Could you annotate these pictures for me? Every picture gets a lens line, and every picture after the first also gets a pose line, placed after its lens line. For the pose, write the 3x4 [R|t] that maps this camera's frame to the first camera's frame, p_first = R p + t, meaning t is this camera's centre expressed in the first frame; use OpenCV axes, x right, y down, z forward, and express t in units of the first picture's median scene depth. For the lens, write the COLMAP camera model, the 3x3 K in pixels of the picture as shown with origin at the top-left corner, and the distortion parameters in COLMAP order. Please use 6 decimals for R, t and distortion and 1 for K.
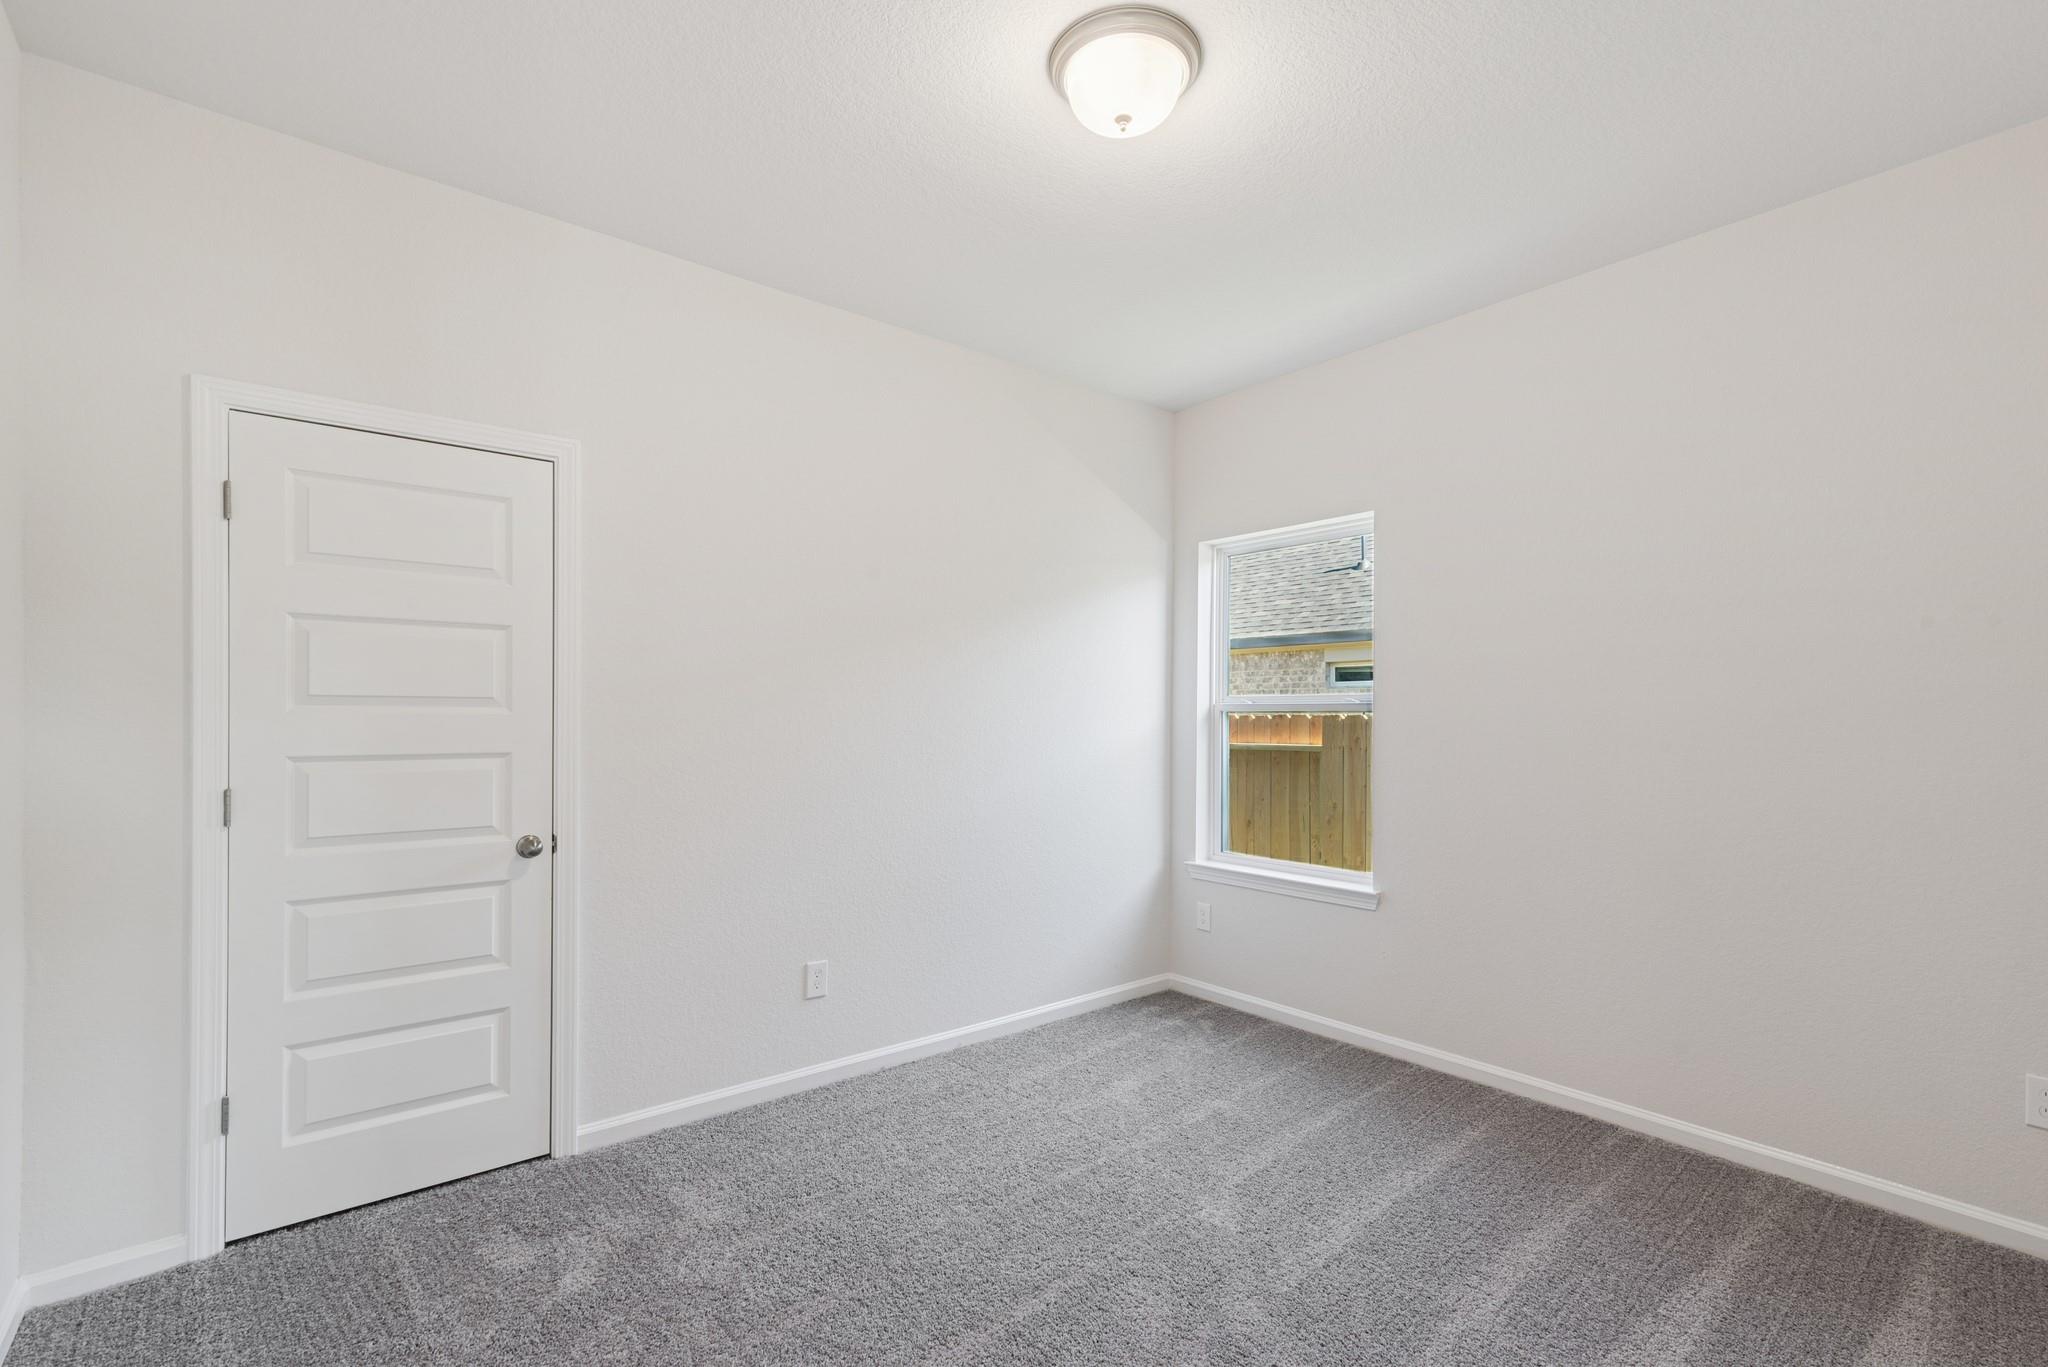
lens RADIAL K [[926.9, 0, 1024.3], [0, 926.9, 685.8], [0, 0, 1]] dist [0.017776, -0.001239]
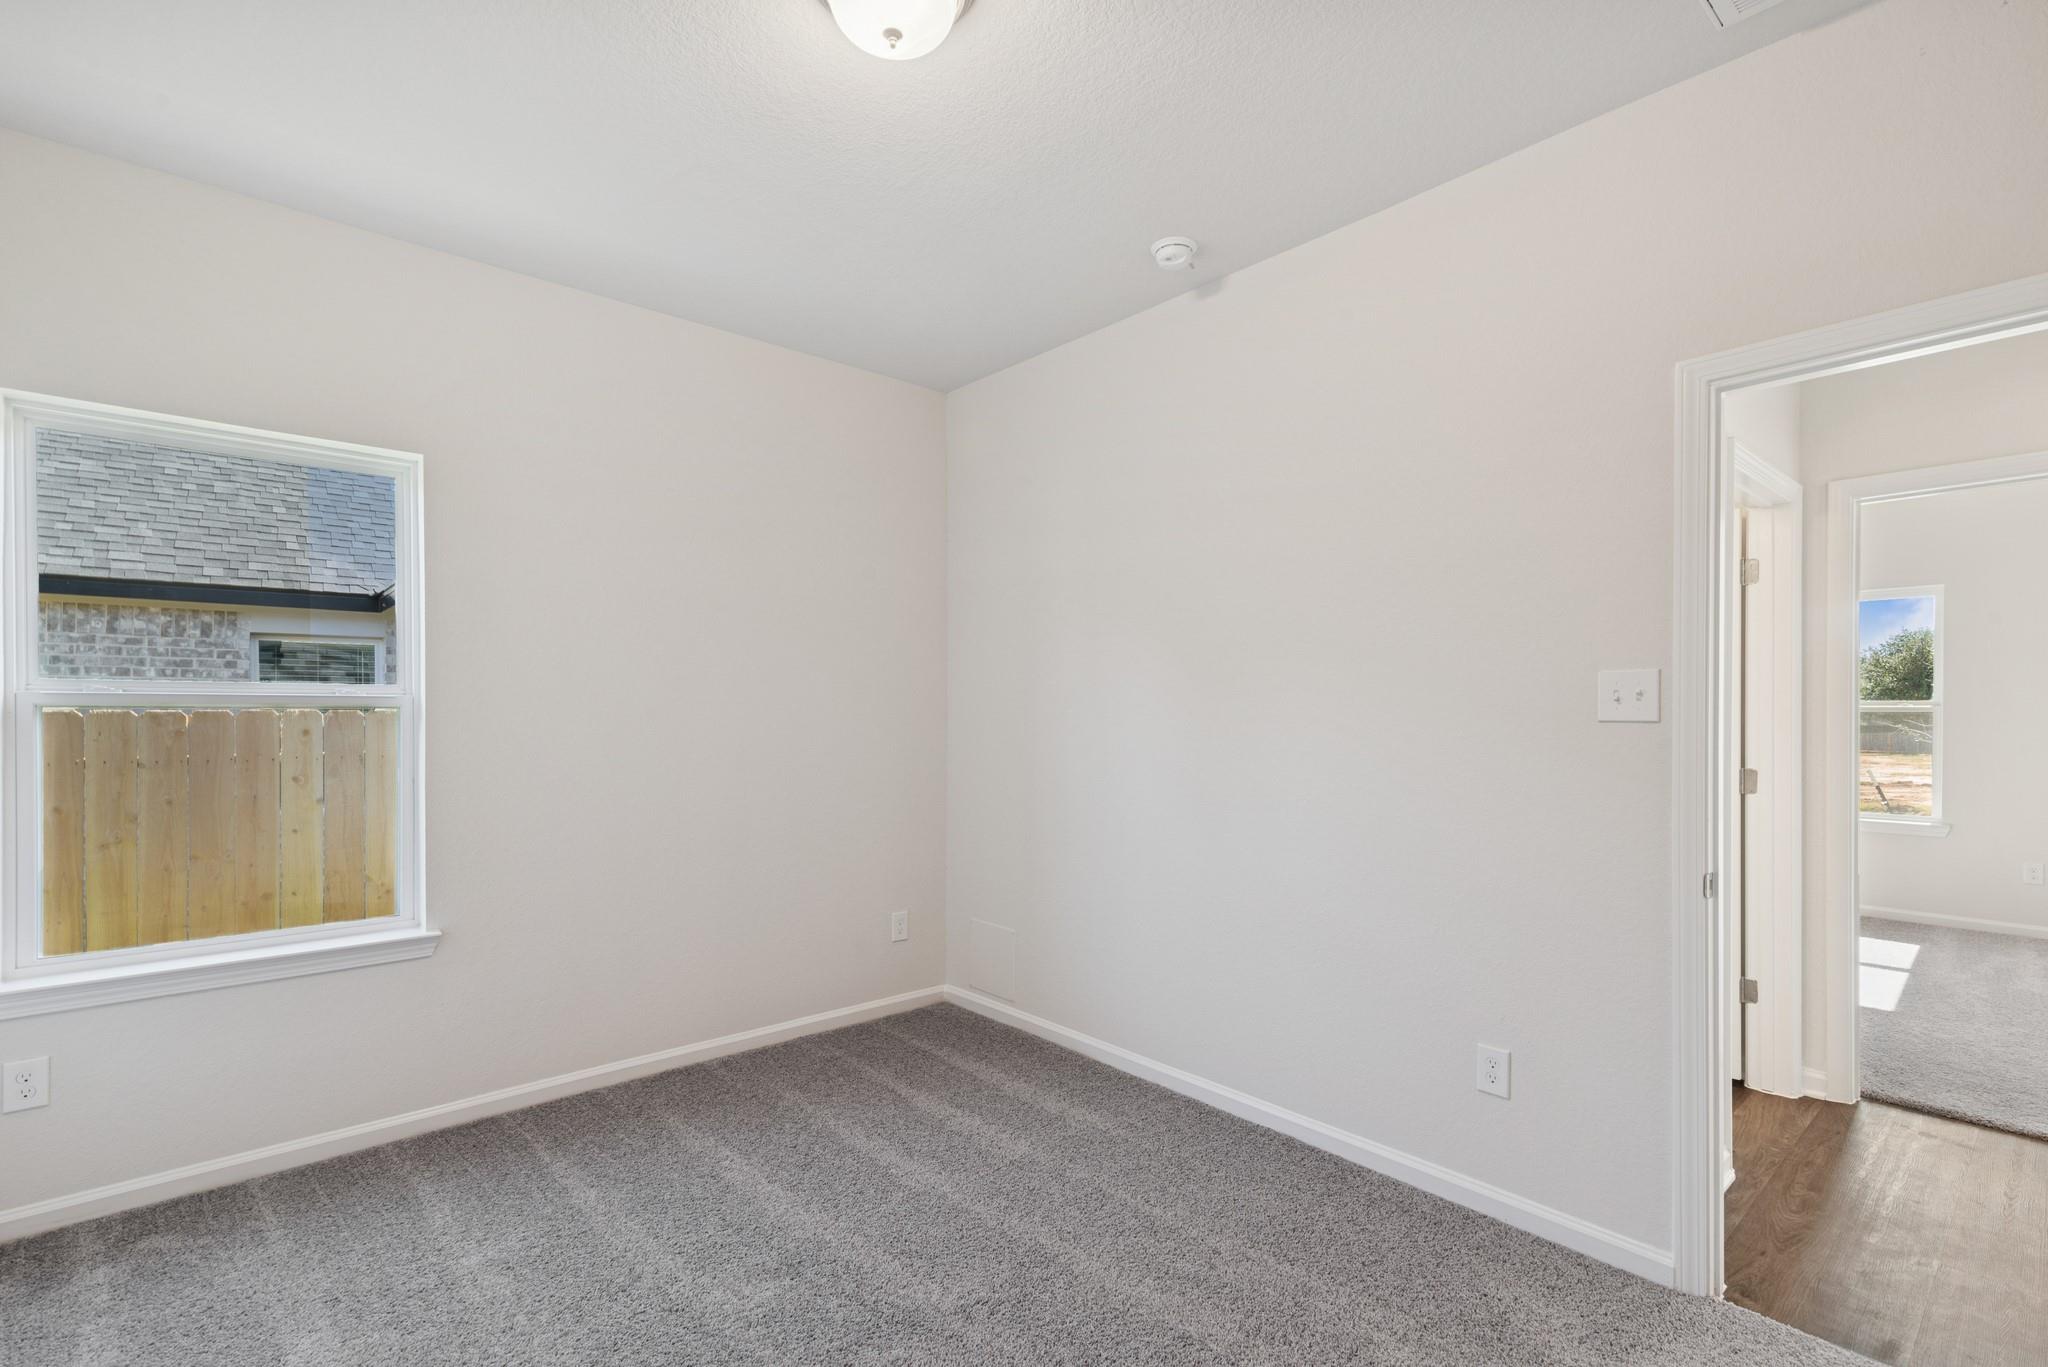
lens RADIAL K [[926.9, 0, 1020.0], [0, 926.9, 699.4], [0, 0, 1]] dist [0.017776, -0.001239]
pose [[-0.022879, 0.006389, 0.999718, -0.461139], [-0.037297, 0.999278, -0.007240, 0.009692], [-0.999042, -0.037453, -0.022624, 0.552039]]
